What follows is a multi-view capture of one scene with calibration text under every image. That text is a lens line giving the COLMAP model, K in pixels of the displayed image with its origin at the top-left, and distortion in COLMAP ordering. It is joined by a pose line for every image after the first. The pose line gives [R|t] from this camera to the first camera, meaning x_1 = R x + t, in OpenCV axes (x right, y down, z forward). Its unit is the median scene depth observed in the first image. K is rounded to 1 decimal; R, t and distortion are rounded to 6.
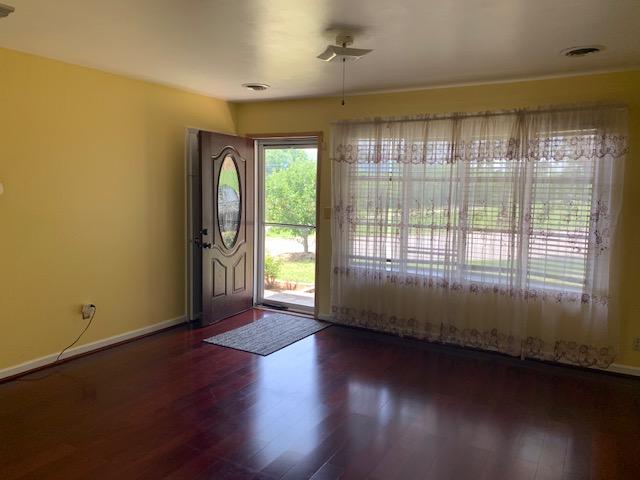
lens RADIAL K [[503.6, 0, 320.2], [0, 503.6, 238.1], [0, 0, 1]] dist [0.087187, -0.001123]
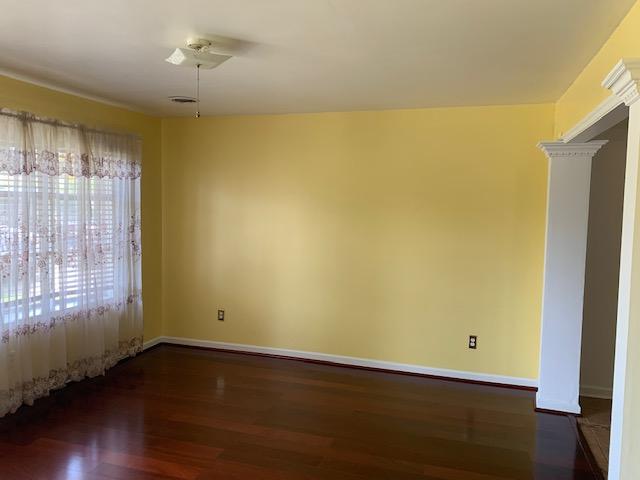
lens RADIAL K [[503.6, 0, 320.2], [0, 503.6, 238.1], [0, 0, 1]] dist [0.087187, -0.001123]
pose [[-0.222651, -0.092200, 0.970529, -0.664502], [0.089330, 0.989400, 0.114486, -0.107713], [-0.970797, 0.112188, -0.212055, 0.775865]]
